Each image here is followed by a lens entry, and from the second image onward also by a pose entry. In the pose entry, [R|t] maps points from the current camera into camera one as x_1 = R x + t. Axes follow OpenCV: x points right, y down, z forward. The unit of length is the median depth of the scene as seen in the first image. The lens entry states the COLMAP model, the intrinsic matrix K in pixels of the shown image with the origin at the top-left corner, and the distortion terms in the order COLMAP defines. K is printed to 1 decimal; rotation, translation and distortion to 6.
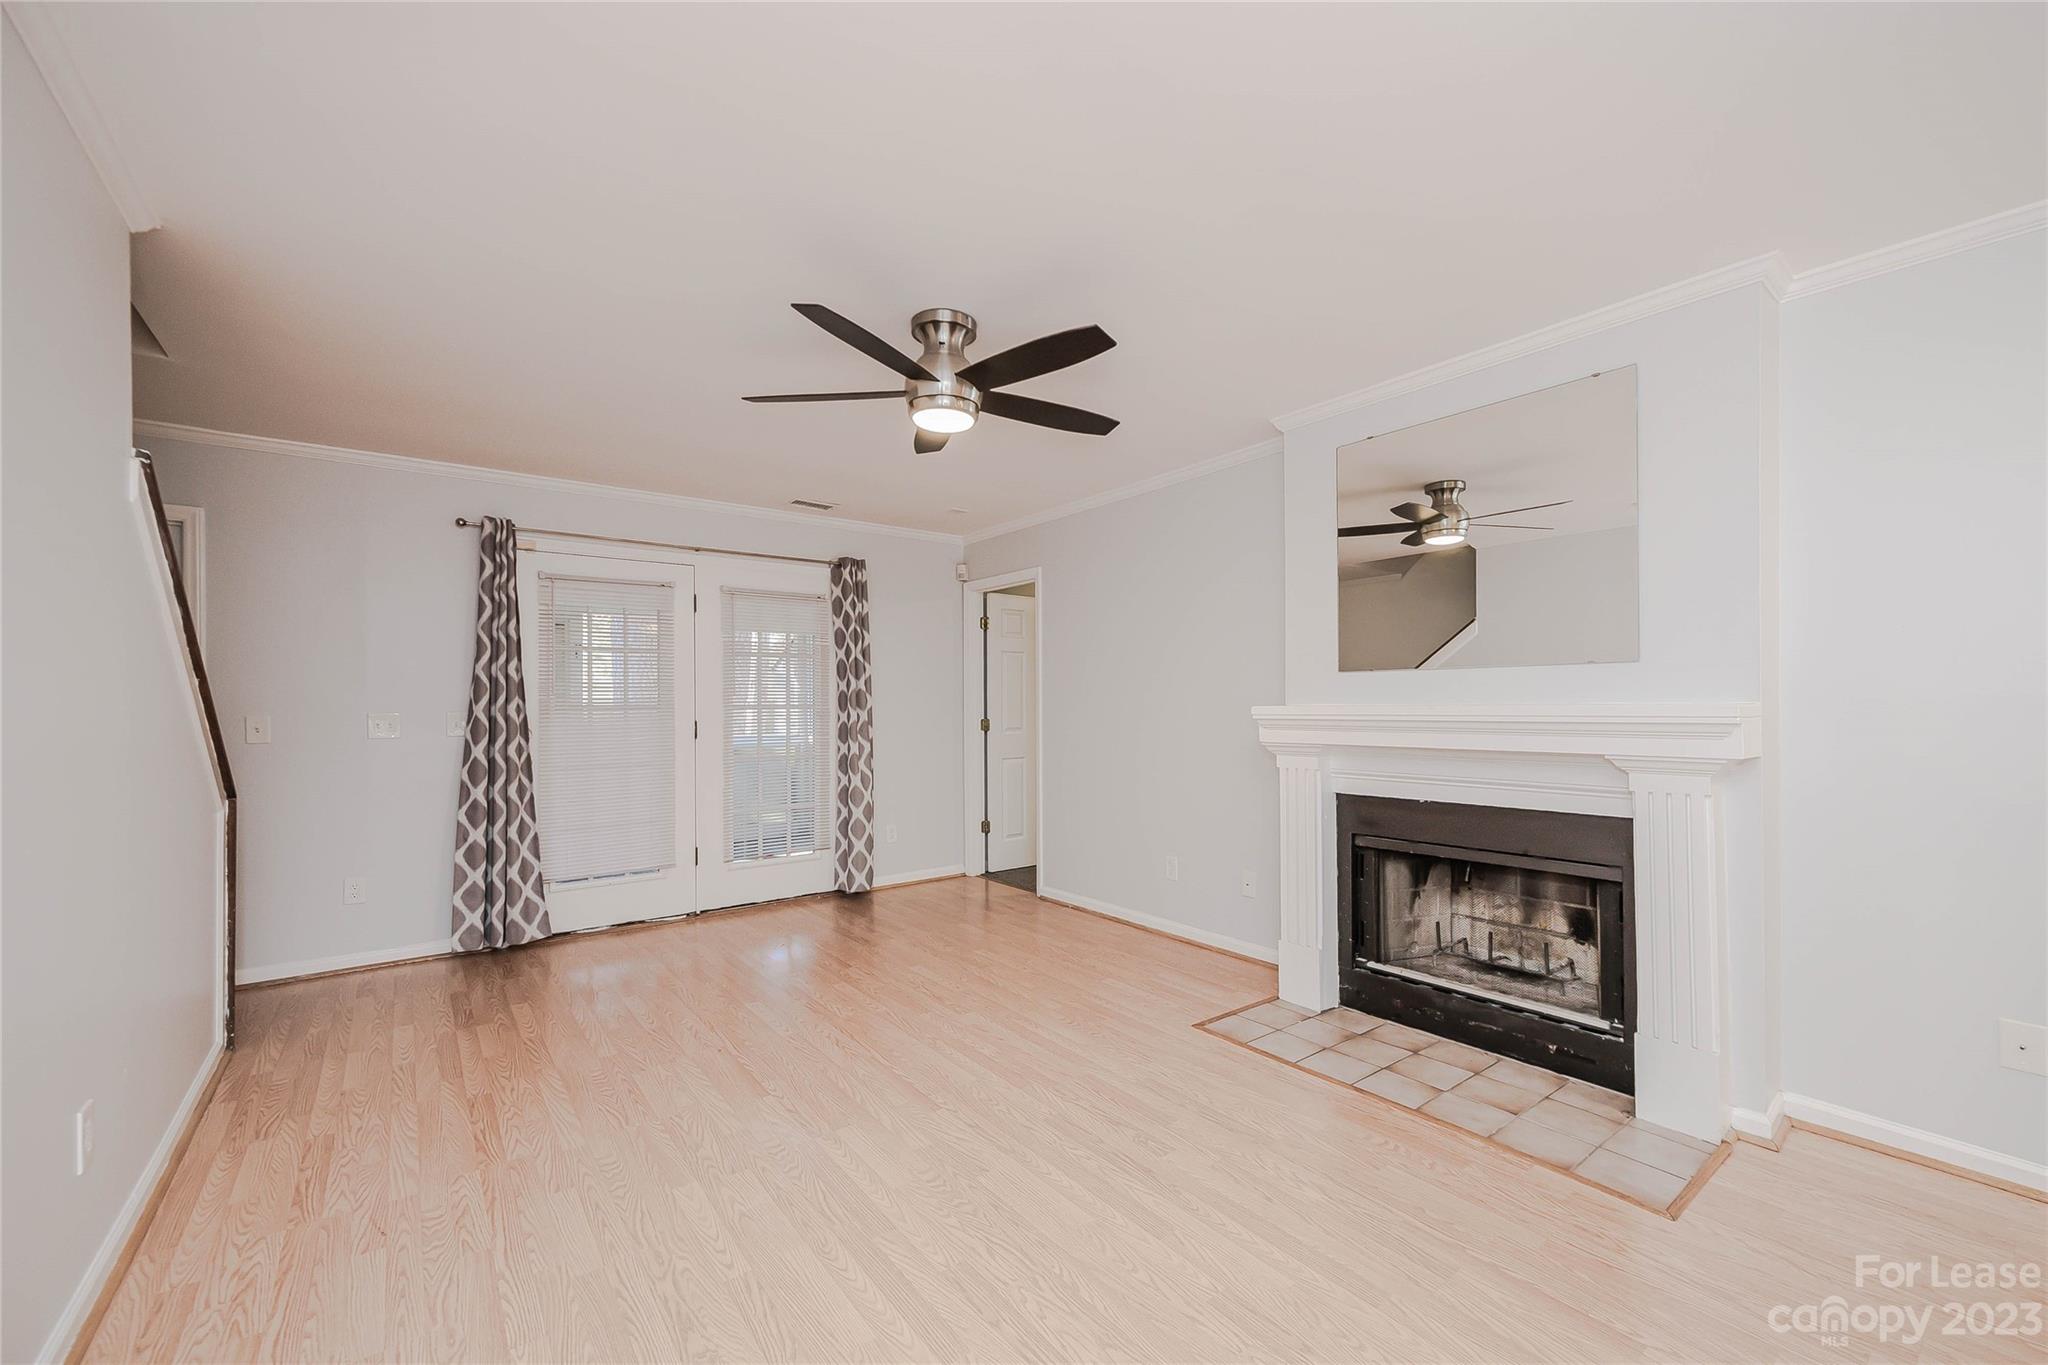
lens RADIAL K [[823.7, 0, 1025.3], [0, 823.7, 707.9], [0, 0, 1]] dist [0.005442, -0.001924]
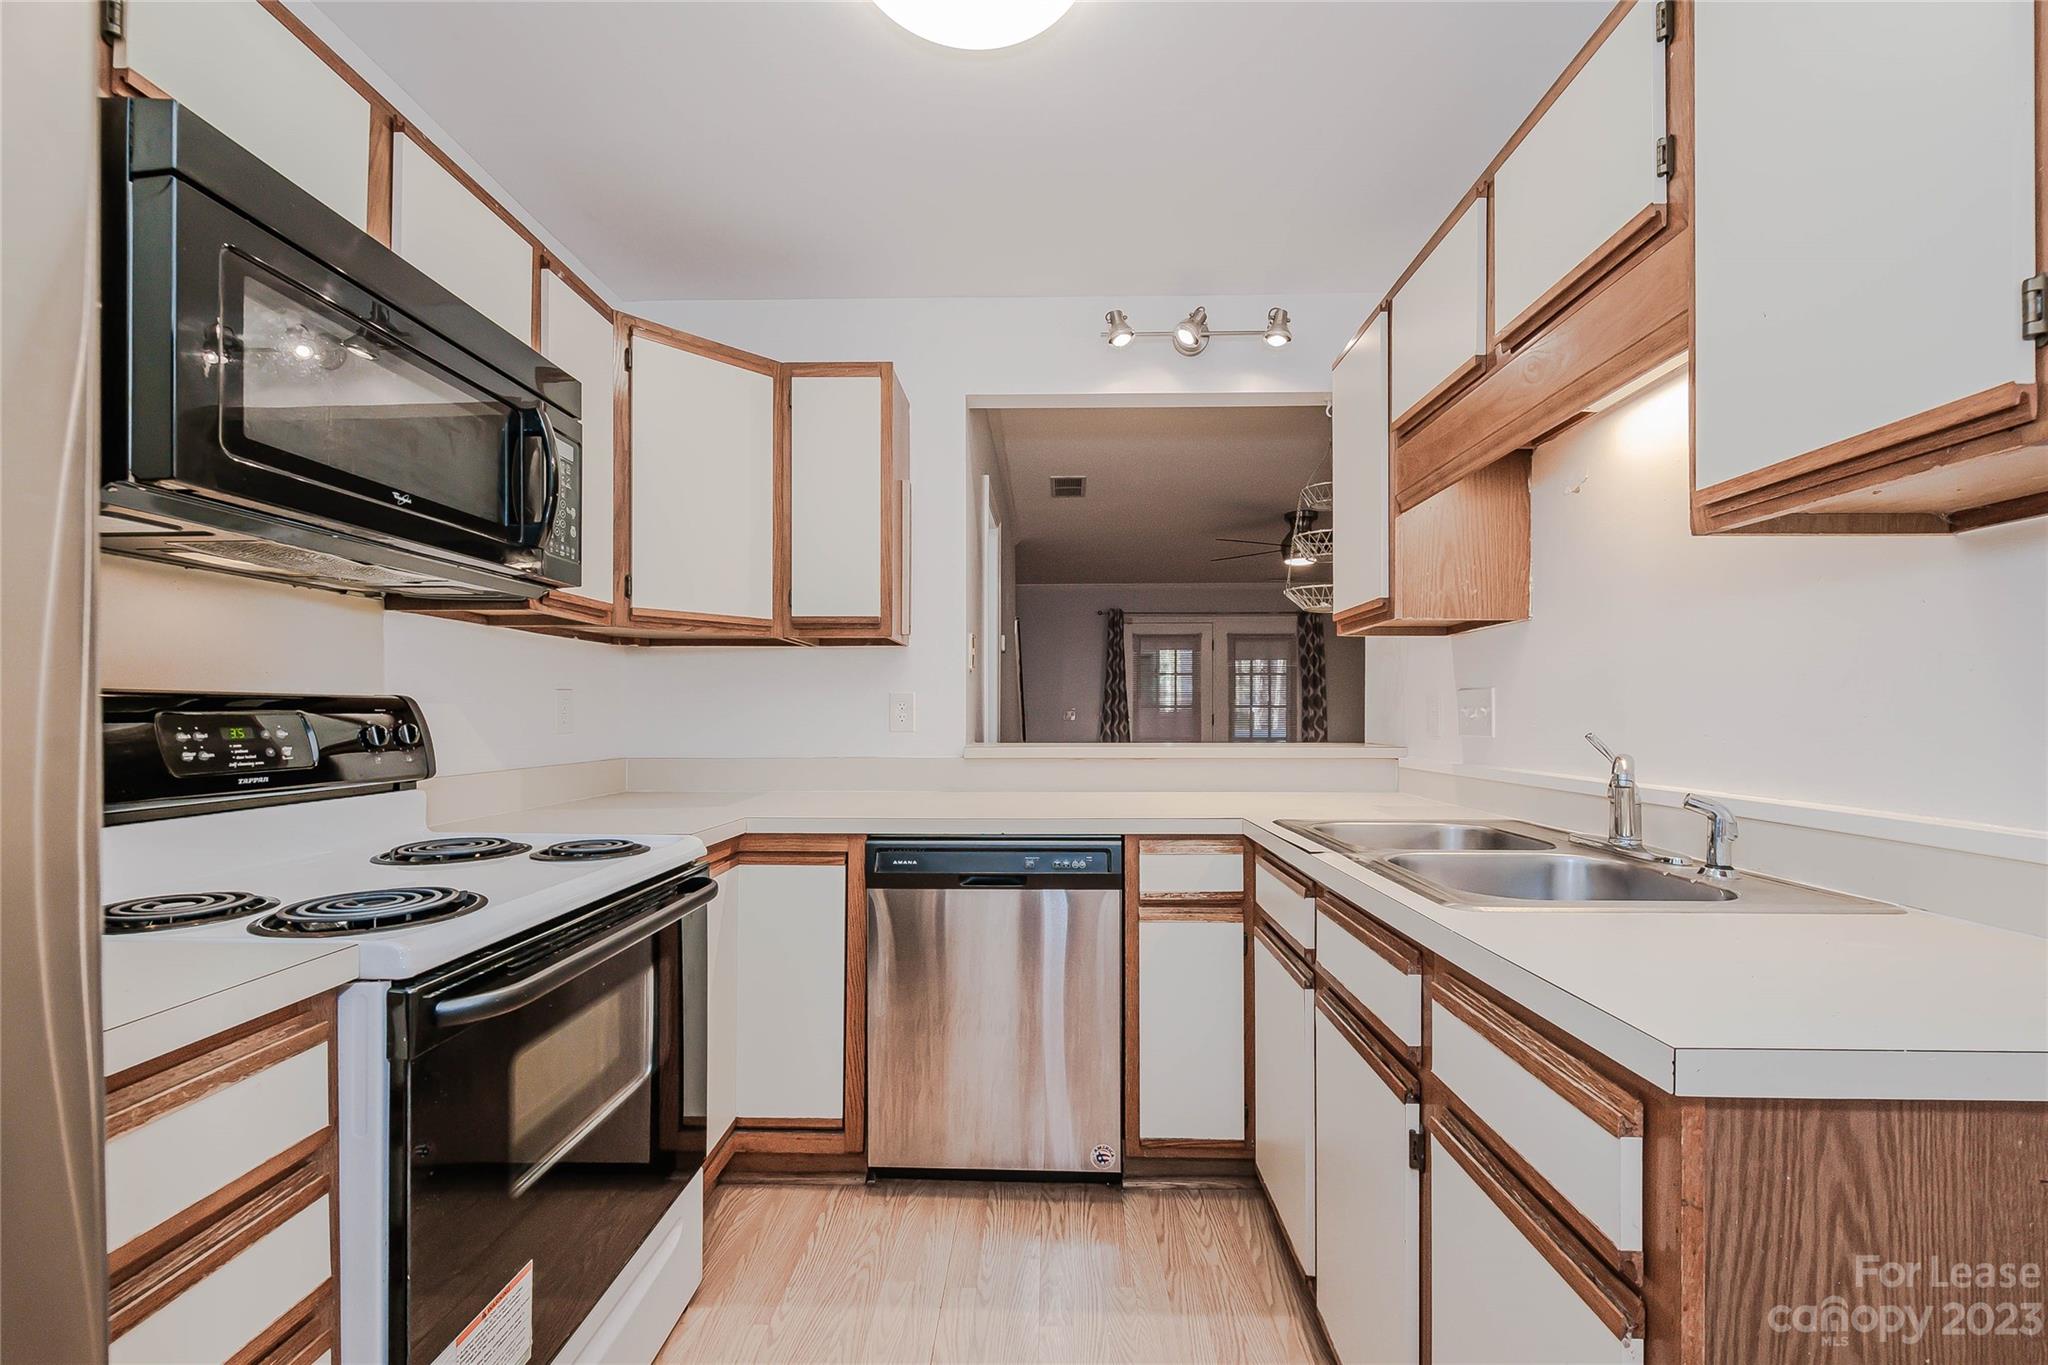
lens RADIAL K [[823.7, 0, 1045.2], [0, 823.7, 691.1], [0, 0, 1]] dist [0.005442, -0.001924]
pose [[0.794936, -0.009892, -0.606612, 0.355619], [-0.004840, 0.999732, -0.022646, 0.007778], [0.606673, 0.020939, 0.794675, -0.560042]]
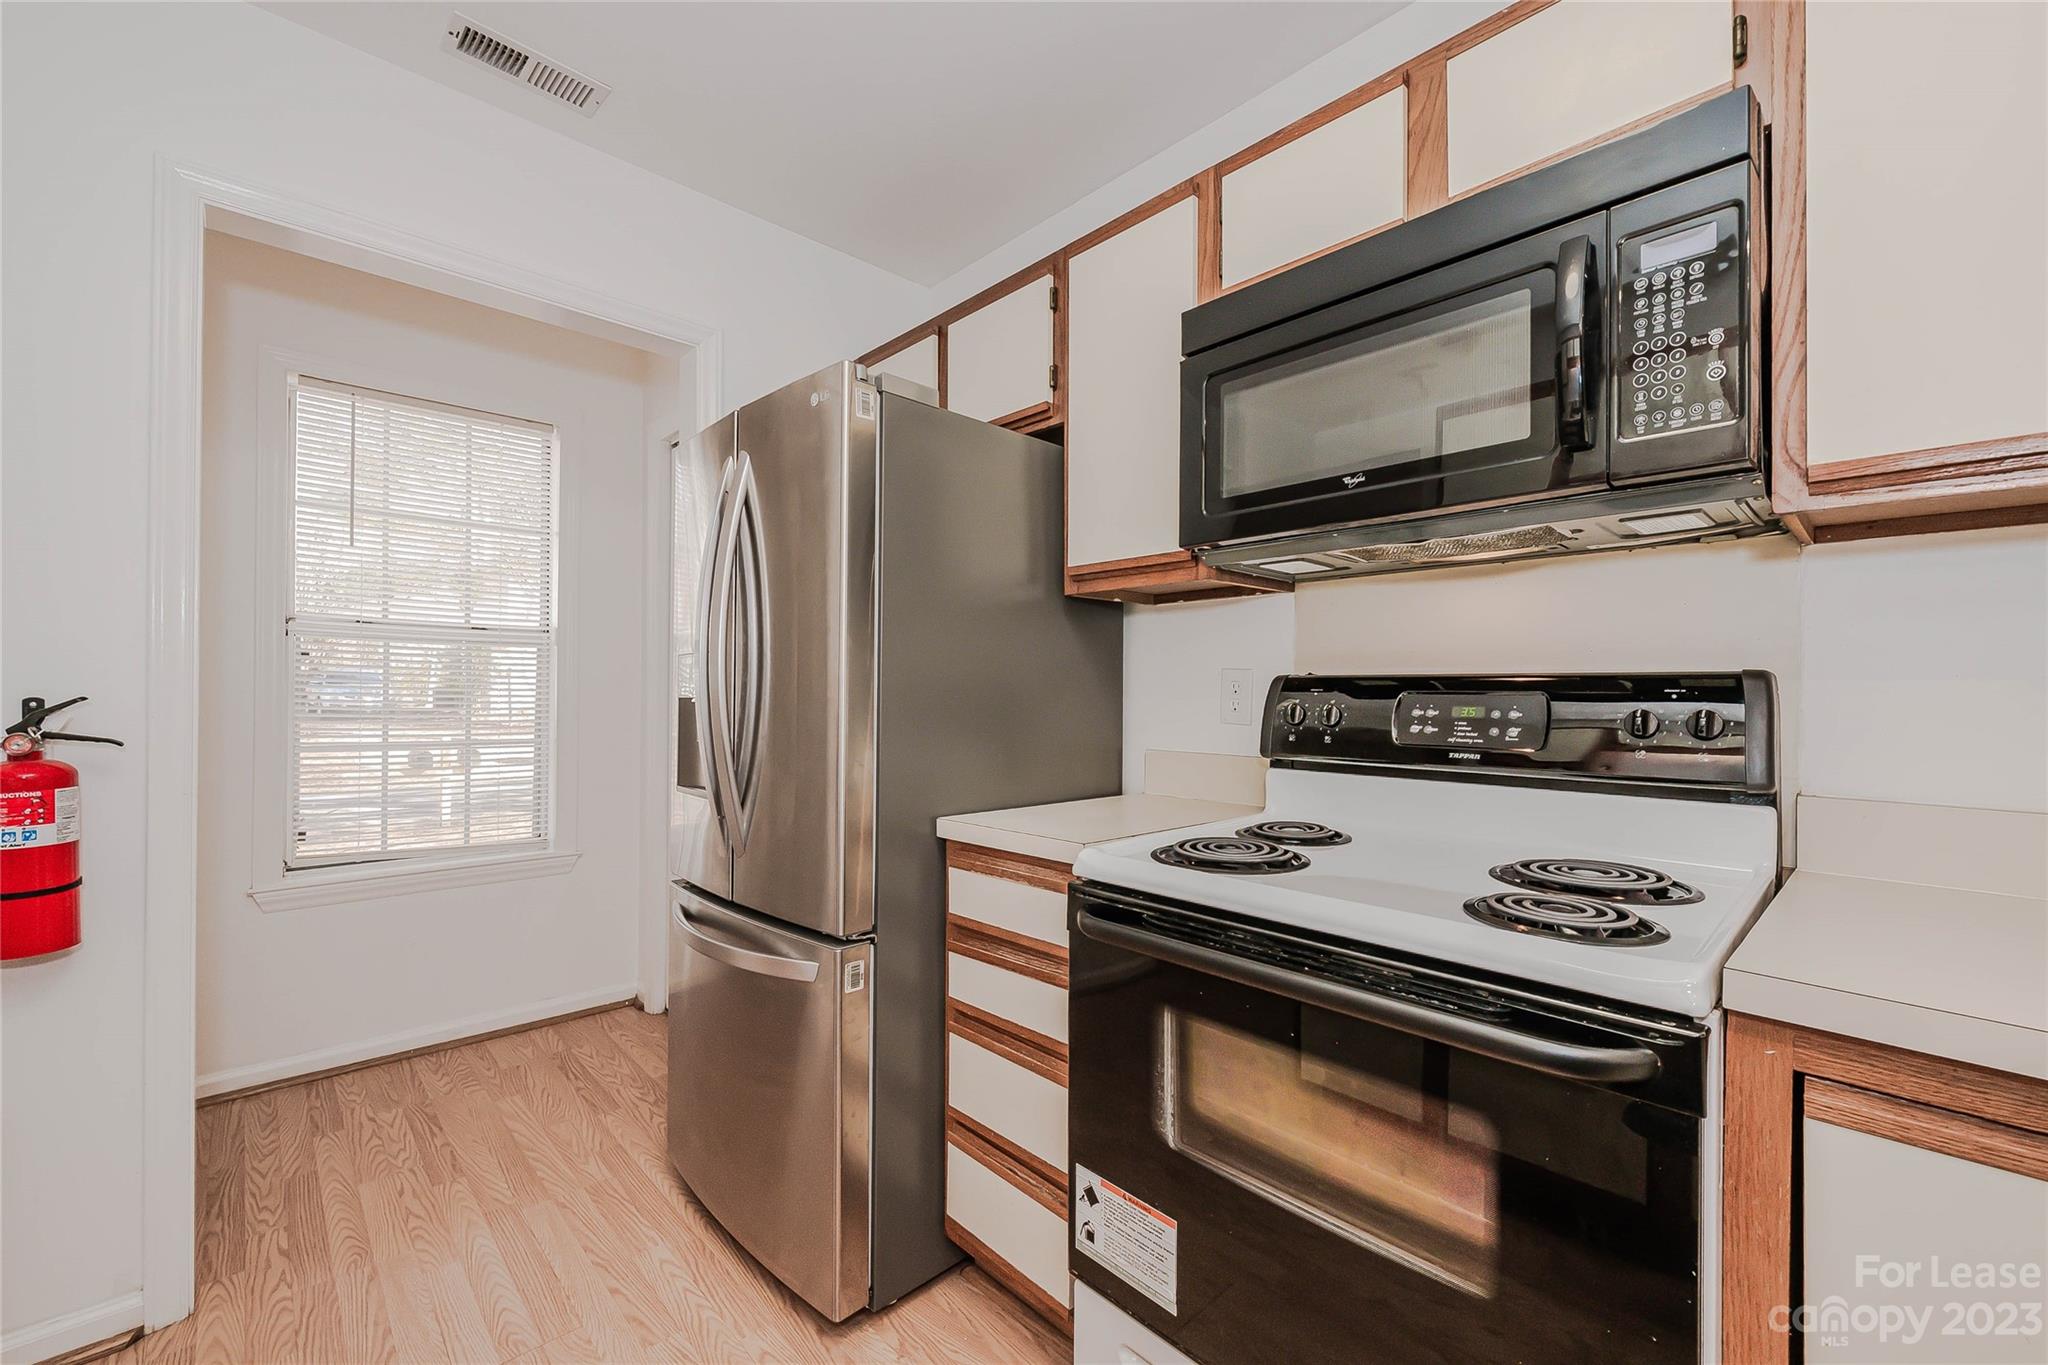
lens RADIAL K [[823.7, 0, 1027.6], [0, 823.7, 689.0], [0, 0, 1]] dist [0.005442, -0.001924]
pose [[-0.993451, 0.001755, -0.114243, -0.123076], [0.001627, 0.999998, 0.001214, 0.008146], [0.114245, 0.001020, -0.993452, 0.293942]]
